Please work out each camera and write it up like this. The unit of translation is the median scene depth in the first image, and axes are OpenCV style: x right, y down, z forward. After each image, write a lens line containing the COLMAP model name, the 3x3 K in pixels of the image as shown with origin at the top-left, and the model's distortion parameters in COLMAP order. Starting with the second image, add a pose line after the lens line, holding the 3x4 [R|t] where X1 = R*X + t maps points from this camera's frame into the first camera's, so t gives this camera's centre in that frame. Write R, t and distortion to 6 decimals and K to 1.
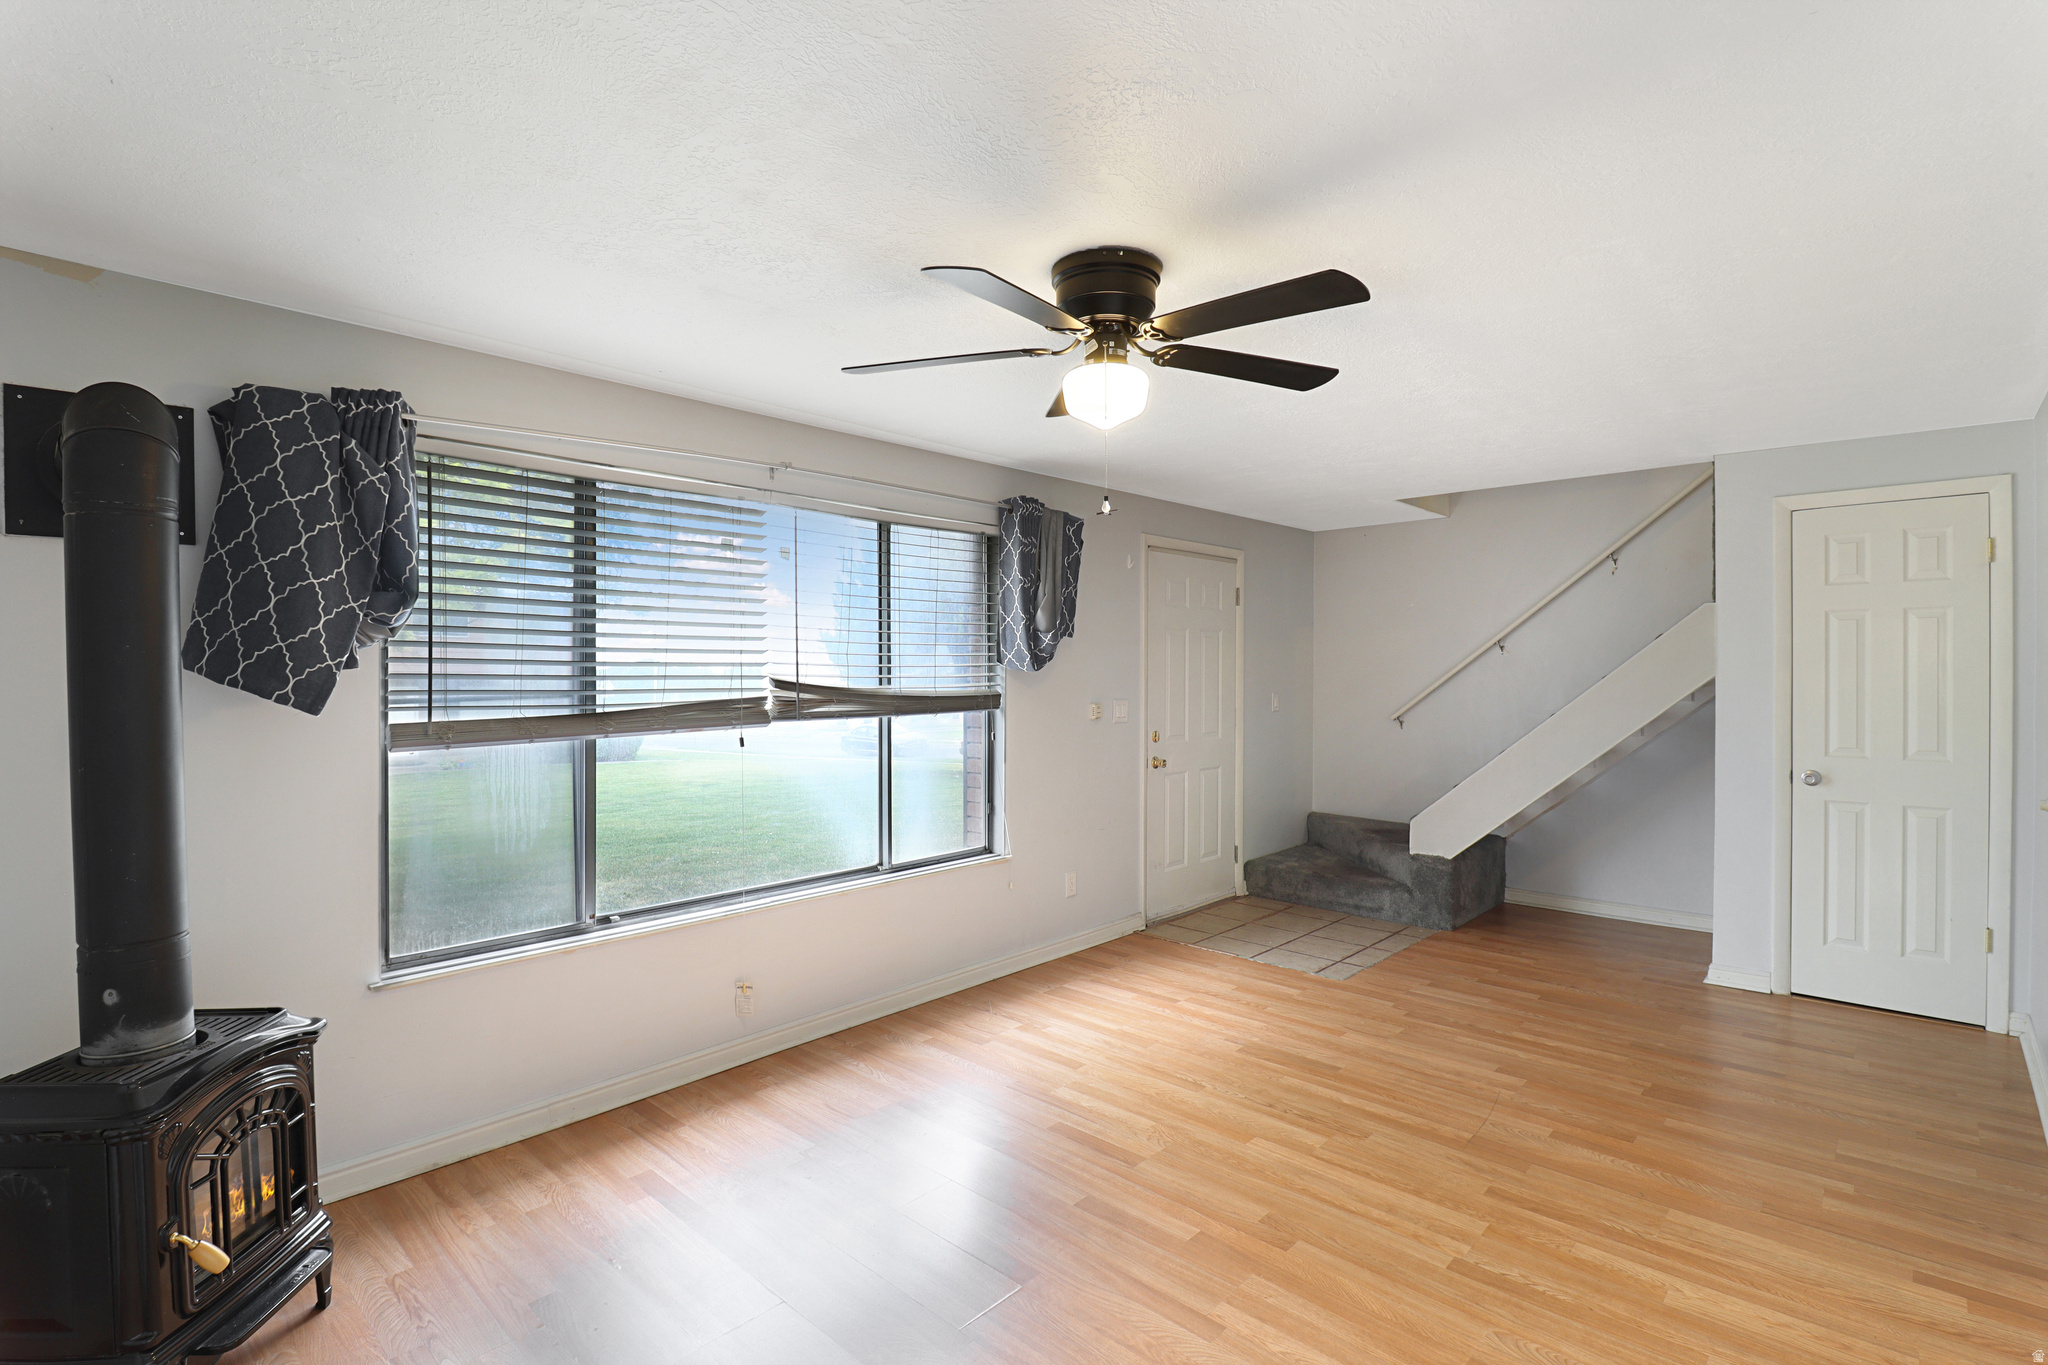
lens RADIAL K [[958.3, 0, 1032.9], [0, 958.3, 672.2], [0, 0, 1]] dist [0.000969, -0.013990]
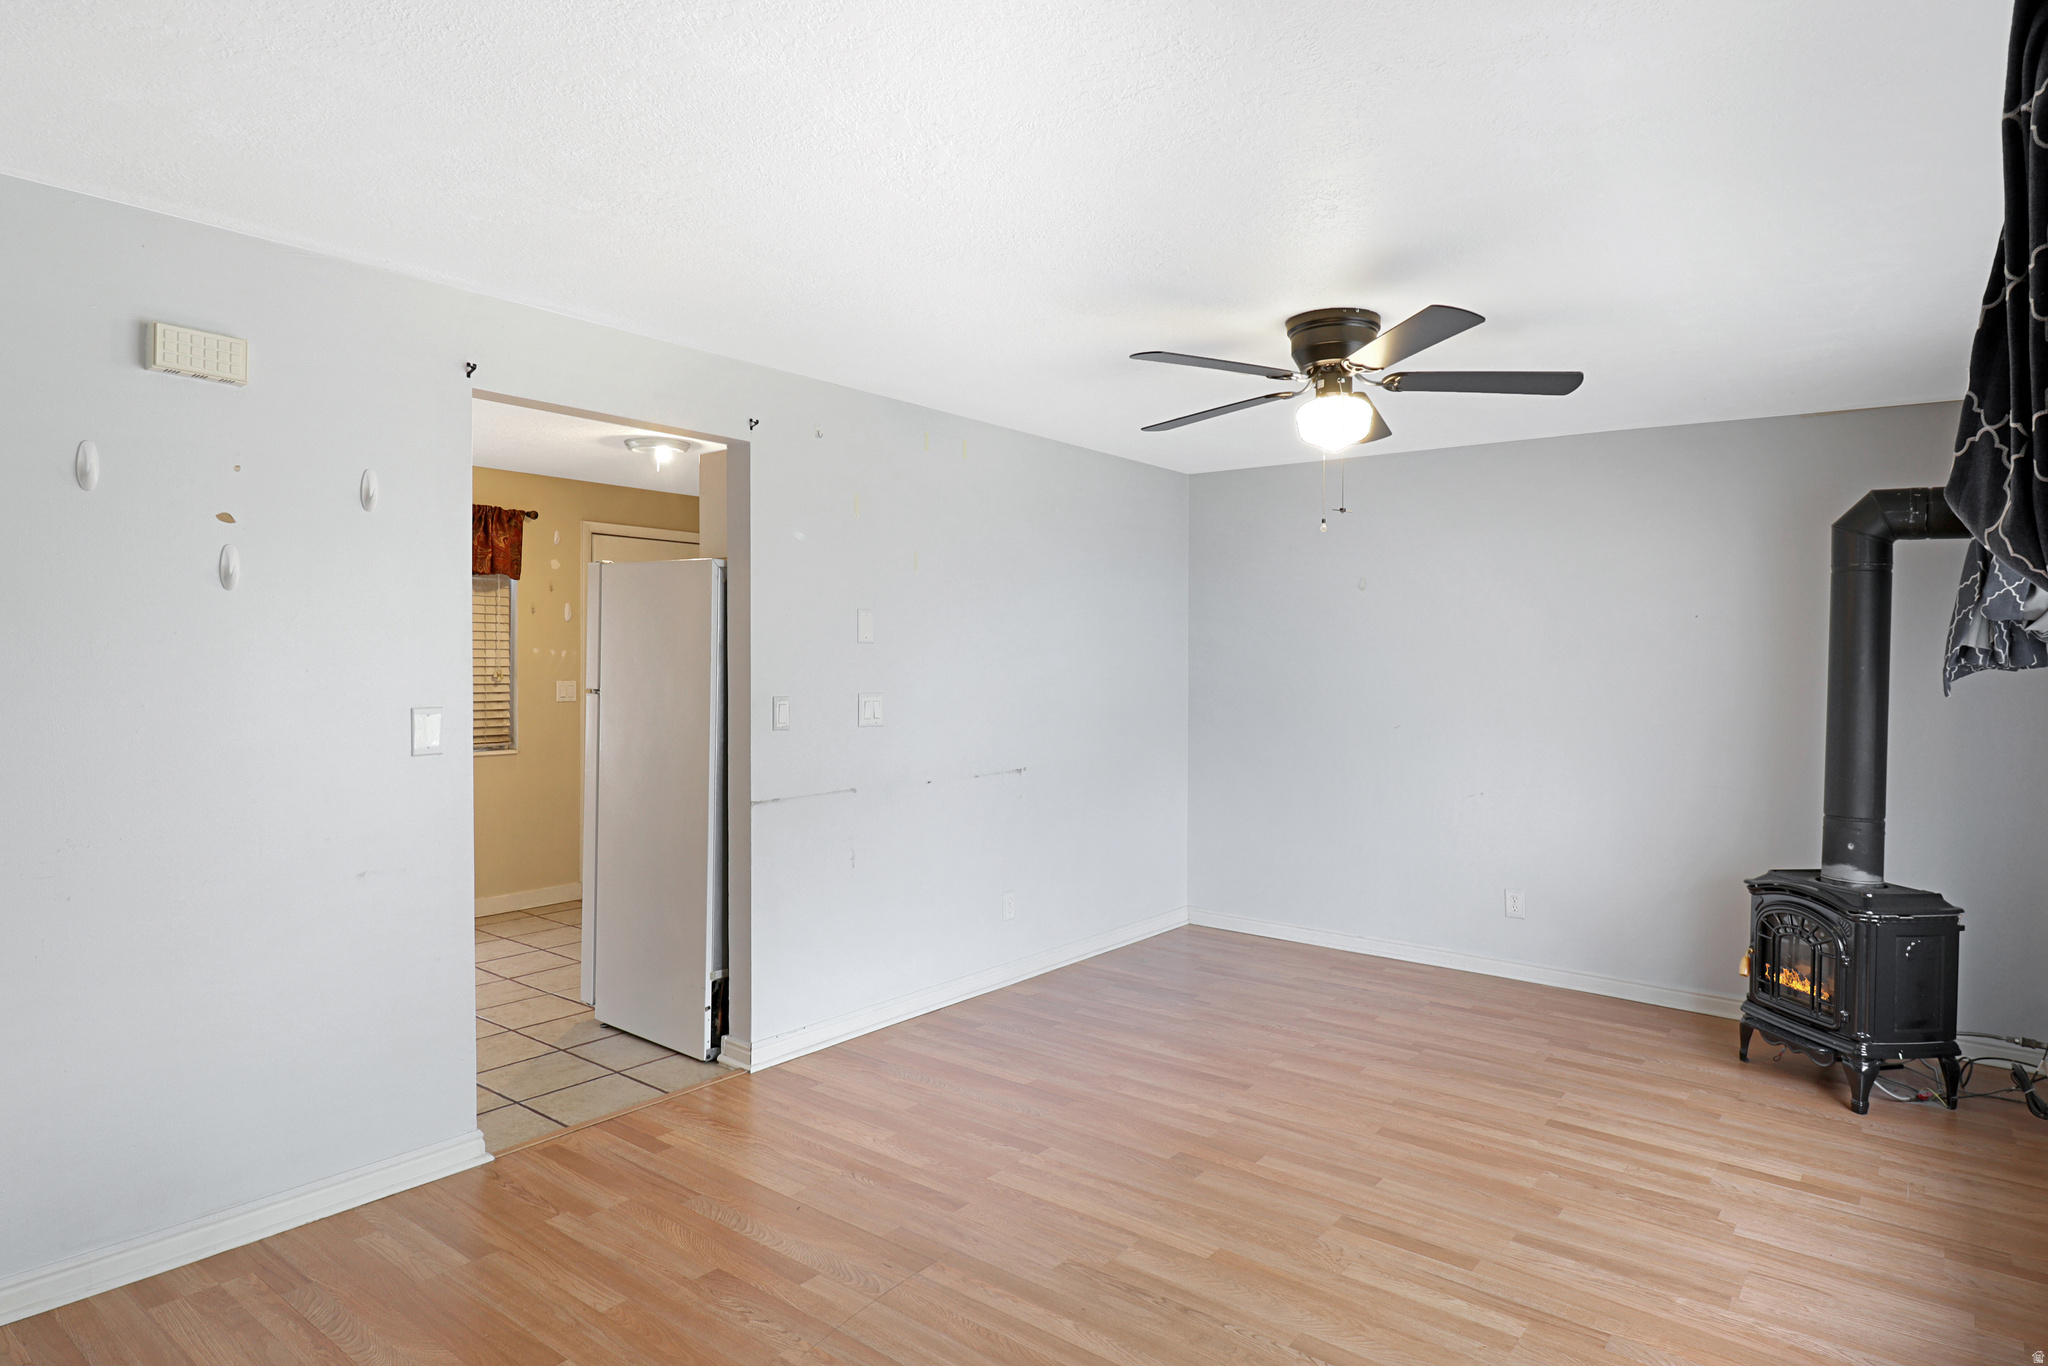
lens RADIAL K [[1165.7, 0, 1034.6], [0, 1165.7, 675.5], [0, 0, 1]] dist [0.004003, -0.010792]
pose [[-0.996263, -0.009055, -0.085892, 0.446331], [-0.010611, 0.999788, 0.017673, 0.003217], [0.085714, 0.018519, -0.996148, 1.874003]]
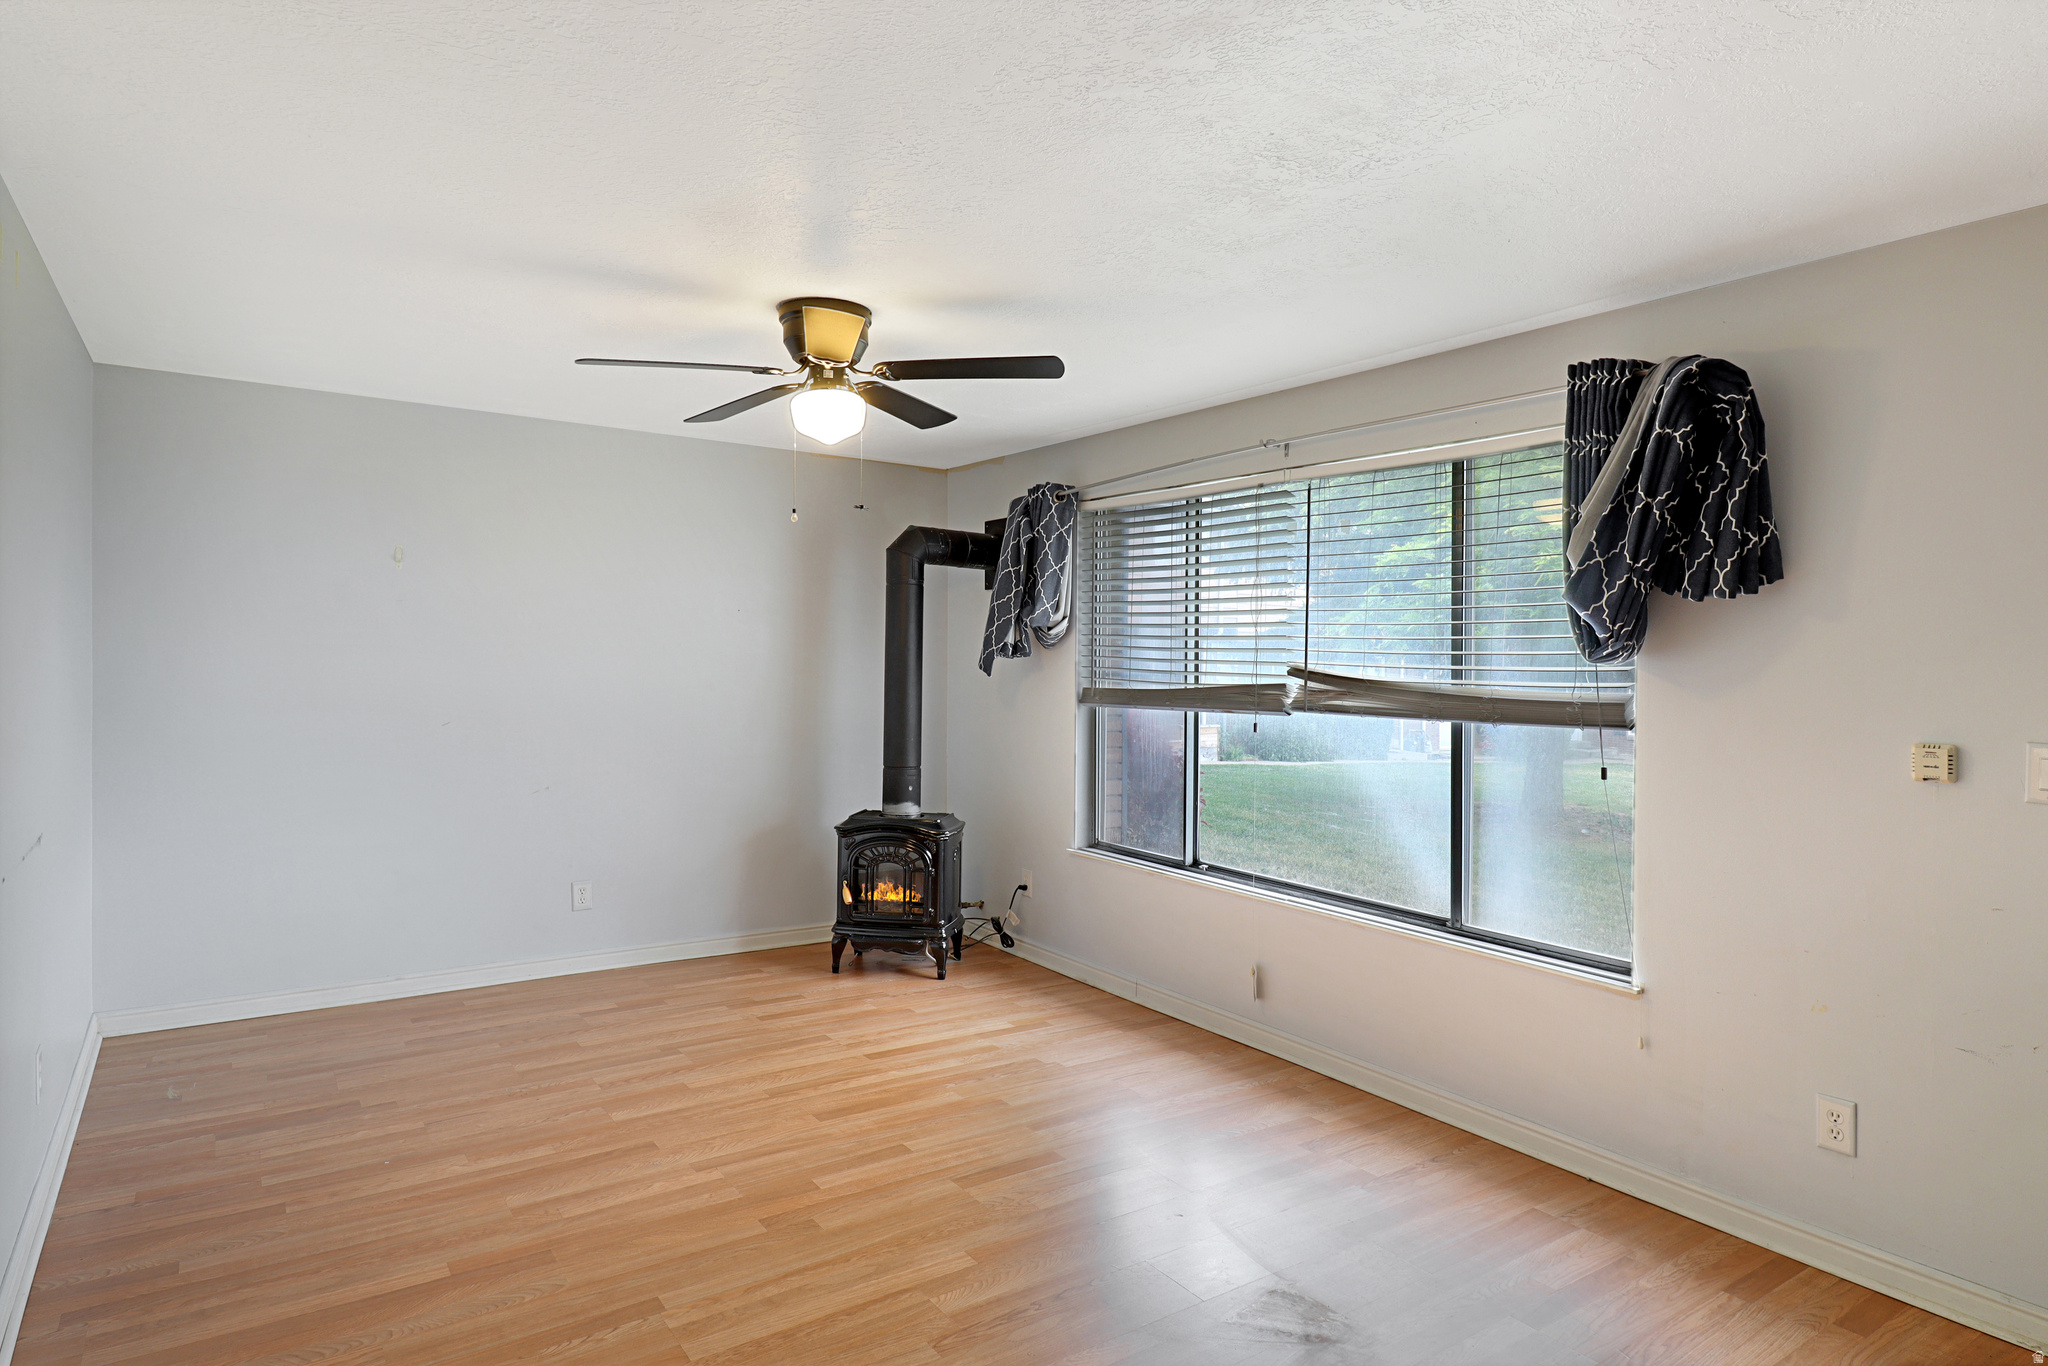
lens RADIAL K [[1165.7, 0, 1034.6], [0, 1165.7, 675.5], [0, 0, 1]] dist [0.004003, -0.010792]
pose [[-0.210946, 0.016755, -0.977354, 1.103855], [-0.018704, 0.999601, 0.021174, -0.003766], [0.977319, 0.022747, -0.210548, 1.206134]]
